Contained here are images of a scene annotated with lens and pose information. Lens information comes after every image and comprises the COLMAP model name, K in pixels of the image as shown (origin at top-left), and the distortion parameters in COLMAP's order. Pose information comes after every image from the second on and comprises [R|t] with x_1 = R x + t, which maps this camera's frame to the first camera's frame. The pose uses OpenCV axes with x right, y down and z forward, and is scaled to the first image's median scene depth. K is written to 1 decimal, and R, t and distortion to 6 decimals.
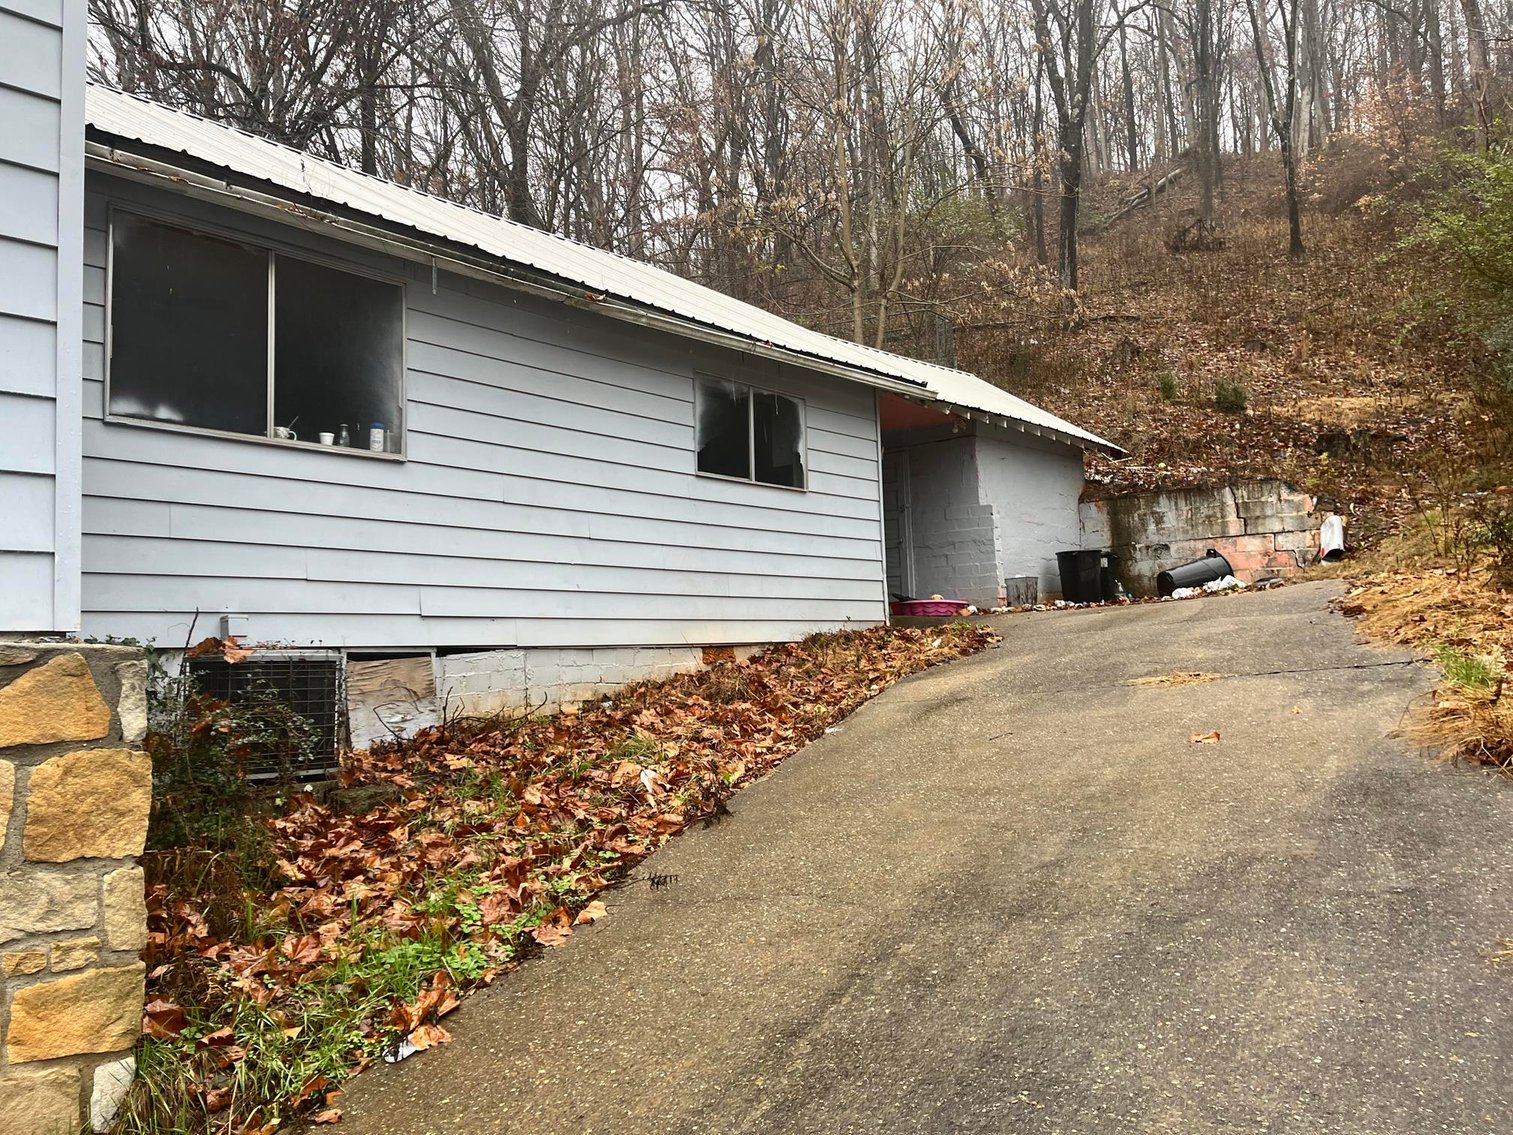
lens RADIAL K [[1134.3, 0, 752.3], [0, 1134.3, 567.8], [0, 0, 1]] dist [0.059151, -0.042583]
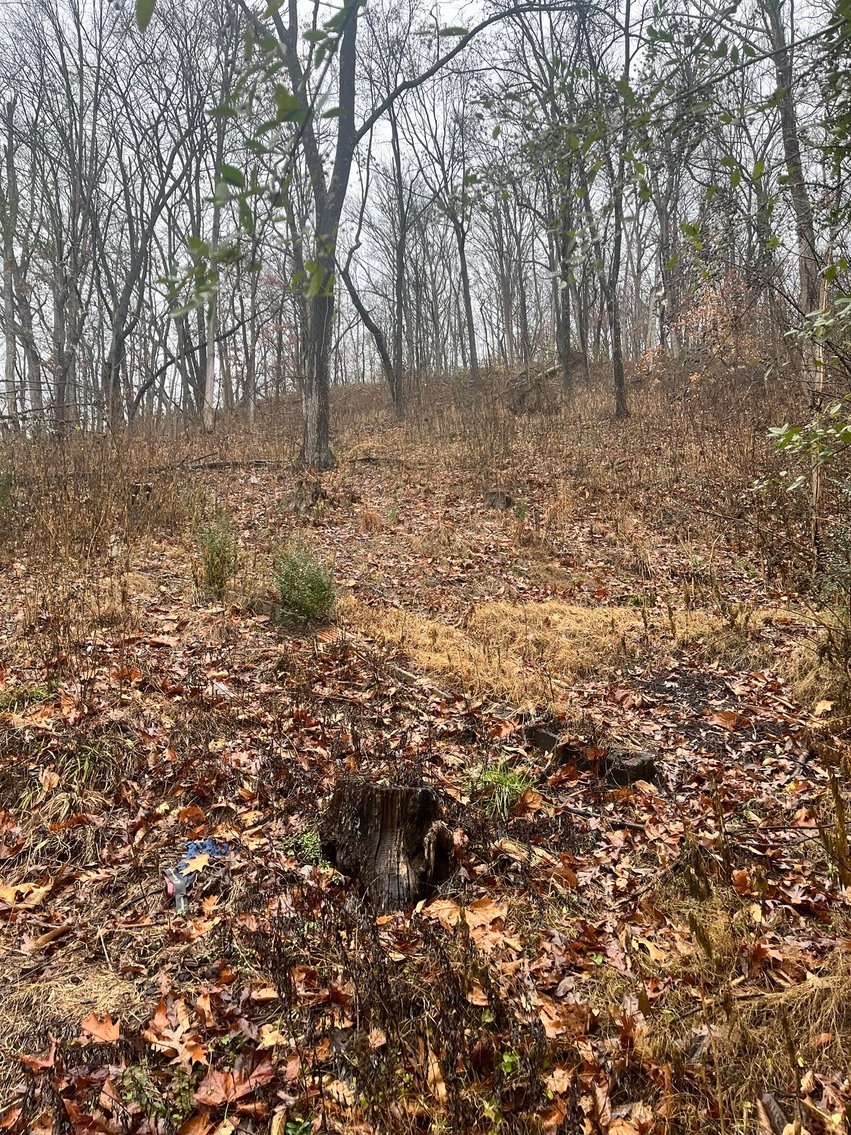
lens RADIAL K [[850.9, 0, 425.5], [0, 850.9, 567.2], [0, 0, 1]] dist [0.059151, -0.042583]
pose [[0.987112, 0.054820, 0.150351, 0.420720], [-0.035942, 0.991440, -0.125519, -0.122038], [-0.155945, 0.118497, 0.980632, 0.694943]]
